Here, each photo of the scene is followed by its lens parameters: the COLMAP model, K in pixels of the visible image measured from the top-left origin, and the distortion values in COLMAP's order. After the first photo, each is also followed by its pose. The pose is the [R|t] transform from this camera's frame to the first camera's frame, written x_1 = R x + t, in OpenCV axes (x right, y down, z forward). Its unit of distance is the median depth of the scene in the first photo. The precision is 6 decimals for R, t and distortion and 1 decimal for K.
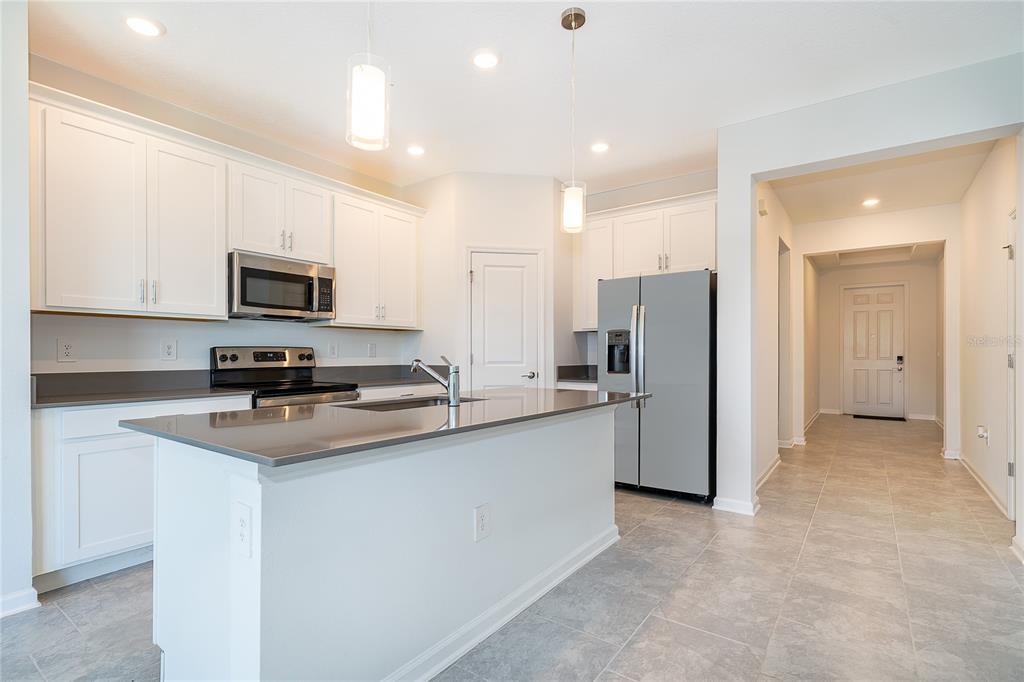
lens RADIAL K [[486.0, 0, 499.2], [0, 486.0, 357.6], [0, 0, 1]] dist [0.001086, 0.000080]
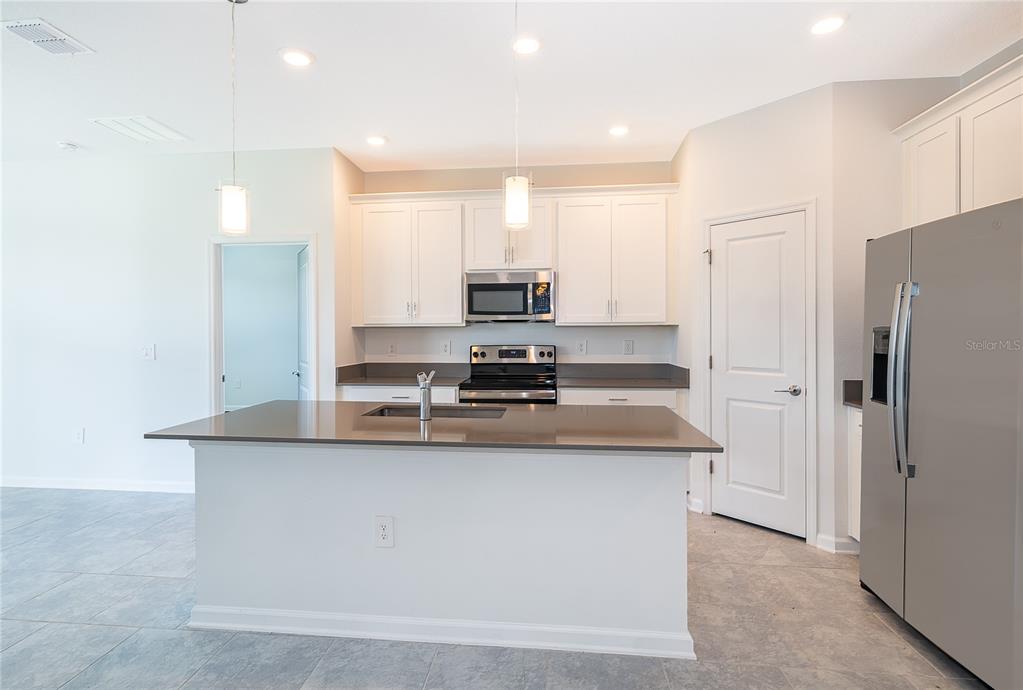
lens RADIAL K [[508.4, 0, 504.6], [0, 508.4, 337.7], [0, 0, 1]] dist [0.001674, 0.000105]
pose [[0.513933, 0.011023, -0.857759, 0.584118], [-0.001971, 0.999930, 0.011669, -0.056334], [0.857828, -0.004307, 0.513919, 0.360132]]
